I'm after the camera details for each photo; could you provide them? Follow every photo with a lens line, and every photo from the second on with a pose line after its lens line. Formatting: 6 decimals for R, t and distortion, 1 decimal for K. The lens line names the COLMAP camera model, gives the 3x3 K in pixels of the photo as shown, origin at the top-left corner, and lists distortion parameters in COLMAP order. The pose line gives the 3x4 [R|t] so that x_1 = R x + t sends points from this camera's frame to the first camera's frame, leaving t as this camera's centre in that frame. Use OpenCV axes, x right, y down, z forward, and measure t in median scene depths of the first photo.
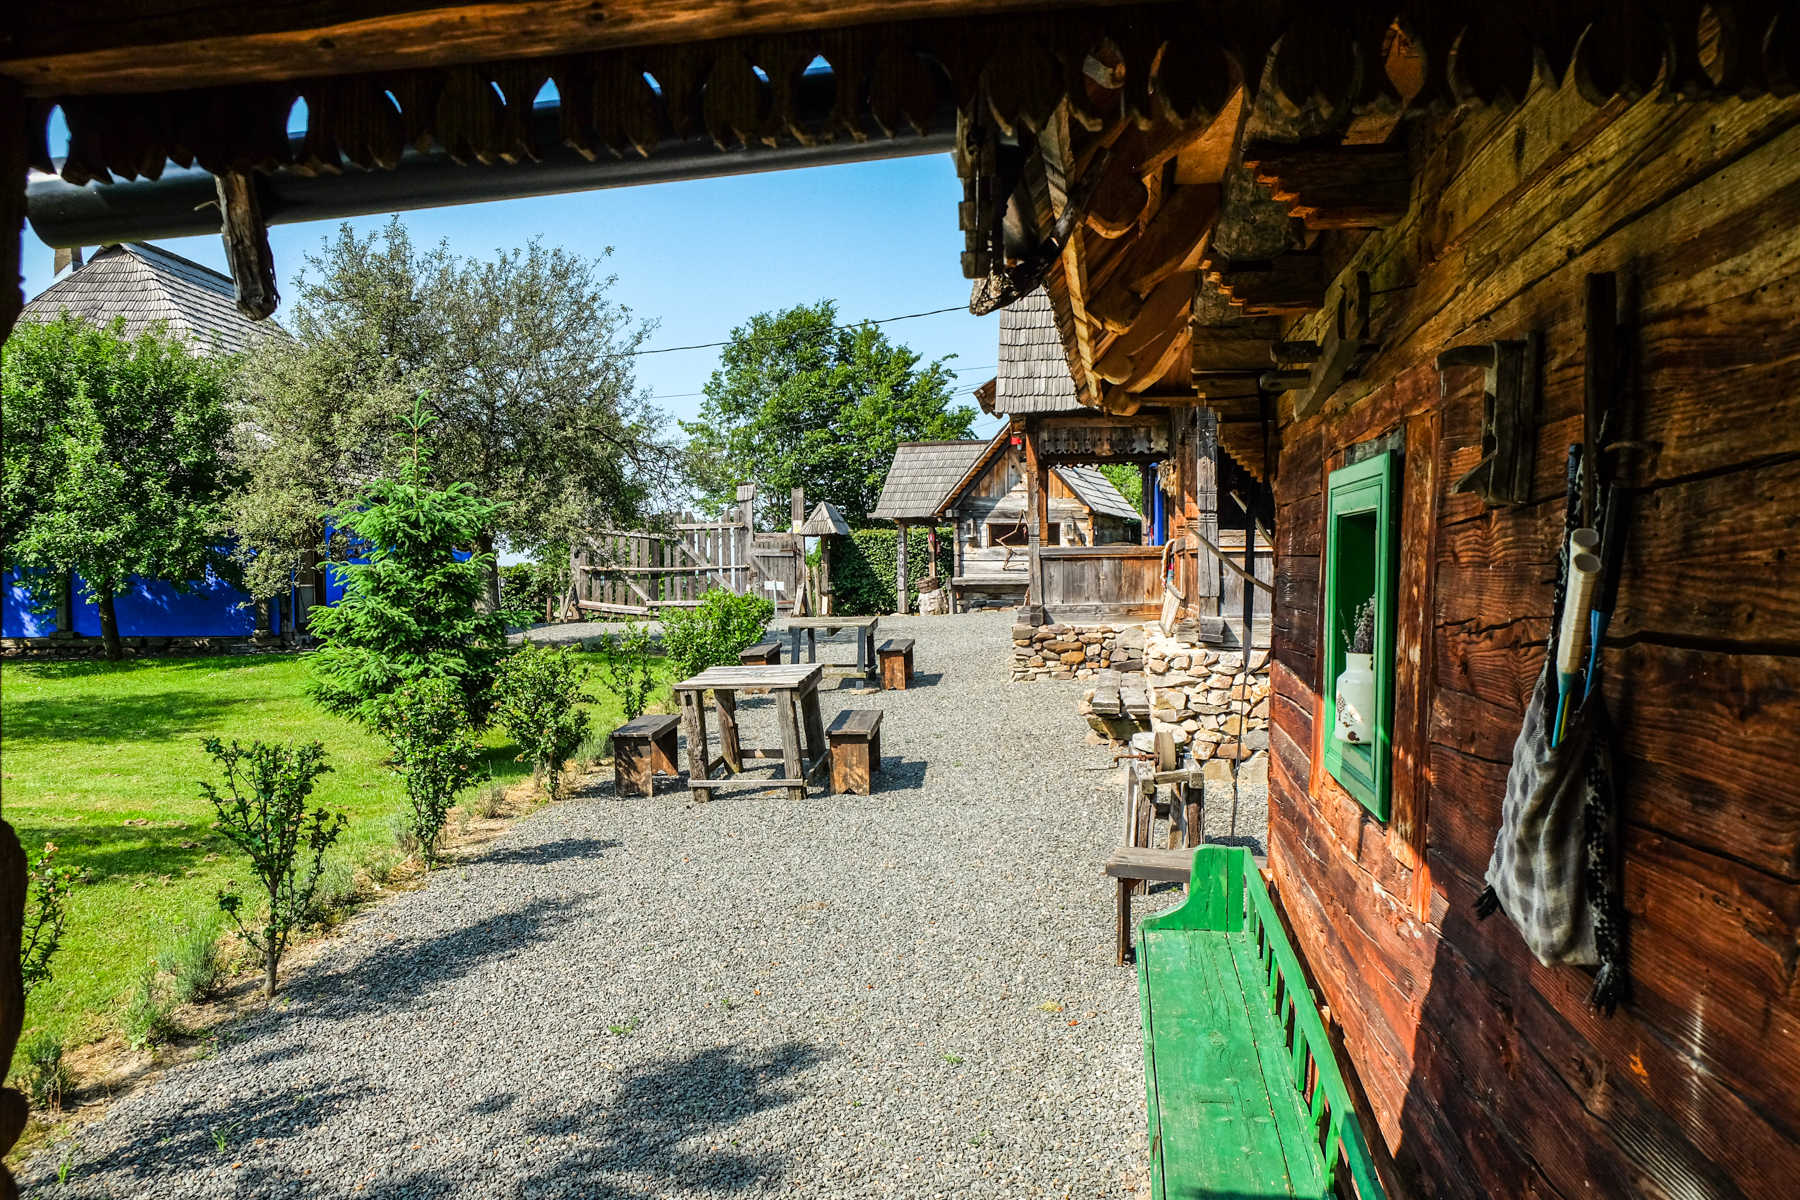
lens RADIAL K [[1401.6, 0, 895.3], [0, 1401.6, 589.0], [0, 0, 1]] dist [-0.046553, 0.041481]
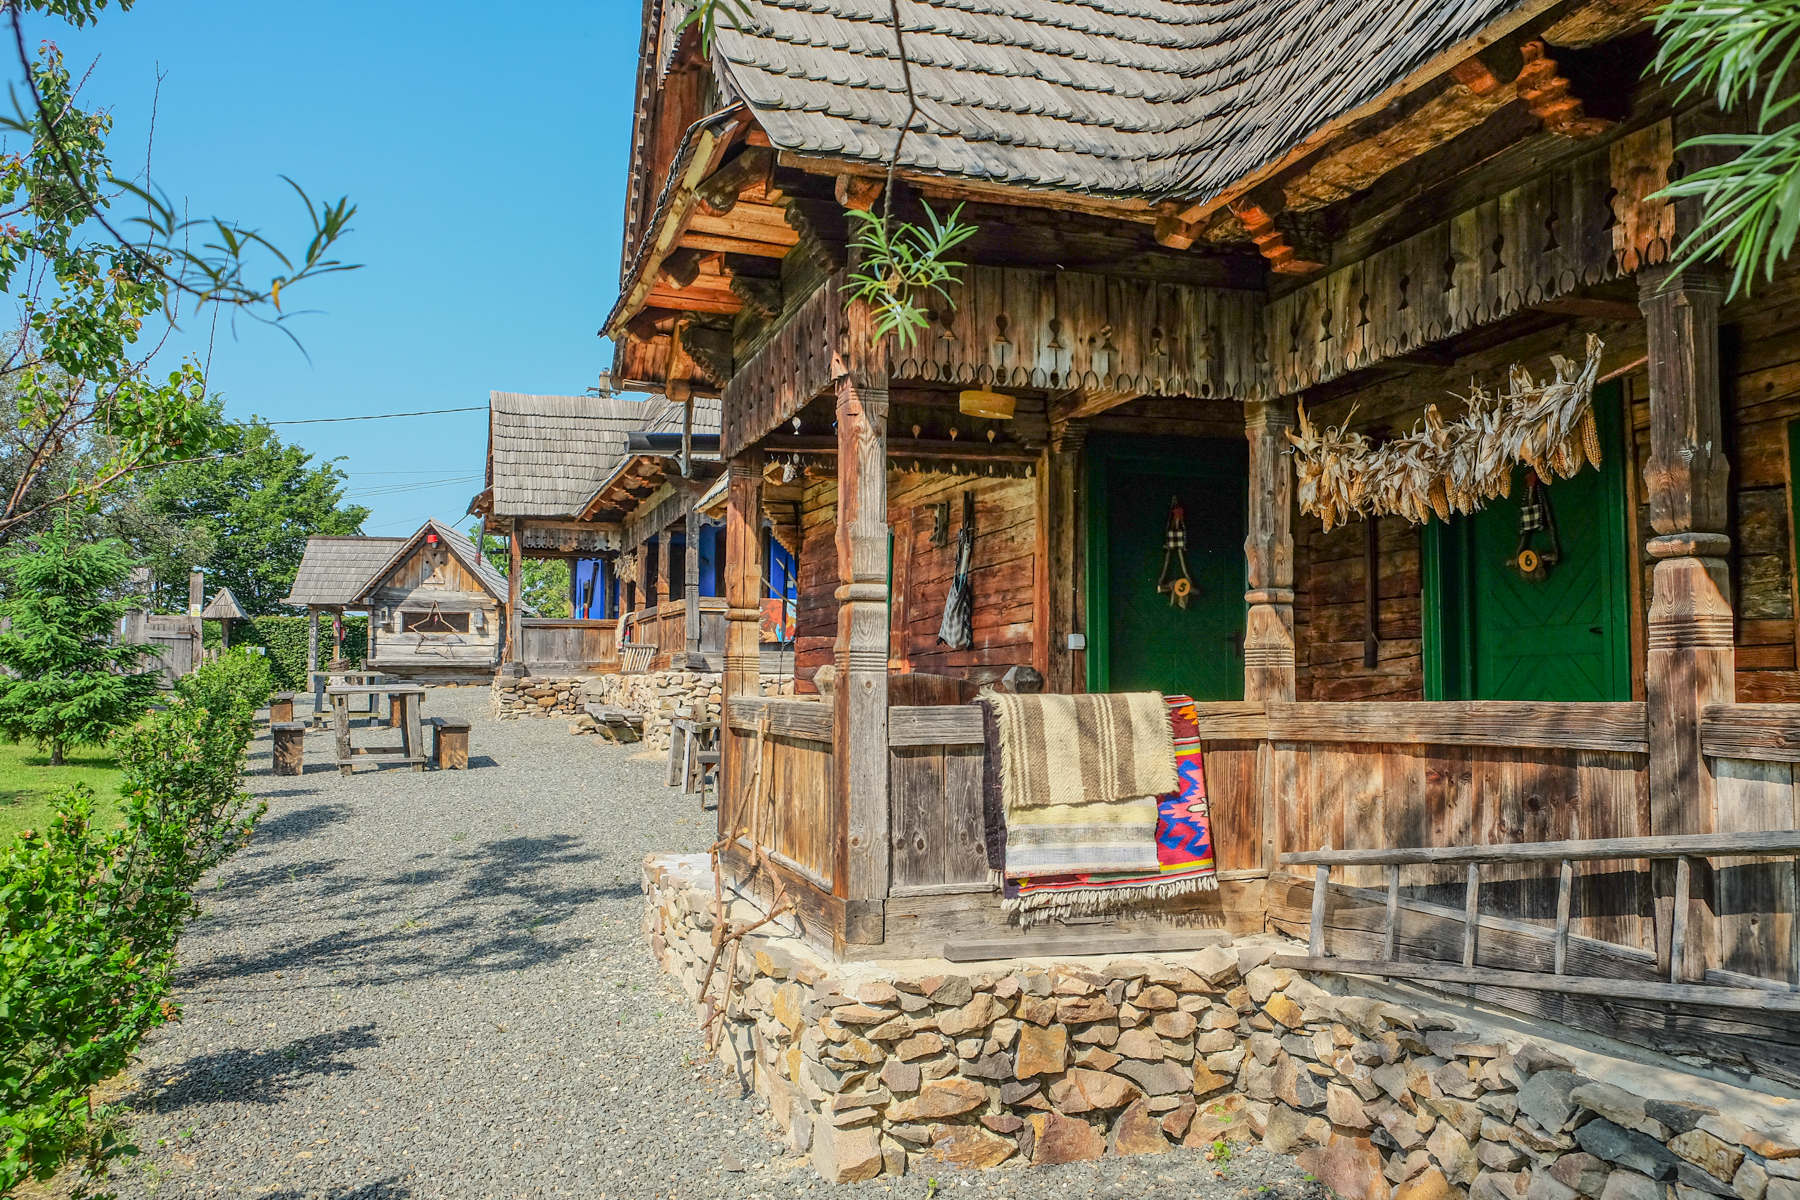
lens RADIAL K [[1401.6, 0, 894.9], [0, 1401.6, 596.4], [0, 0, 1]] dist [-0.046553, 0.041481]
pose [[0.884603, 0.042113, 0.464440, -0.102911], [-0.005777, 0.996827, -0.079385, 0.027270], [-0.466309, 0.067541, 0.882040, -0.165305]]
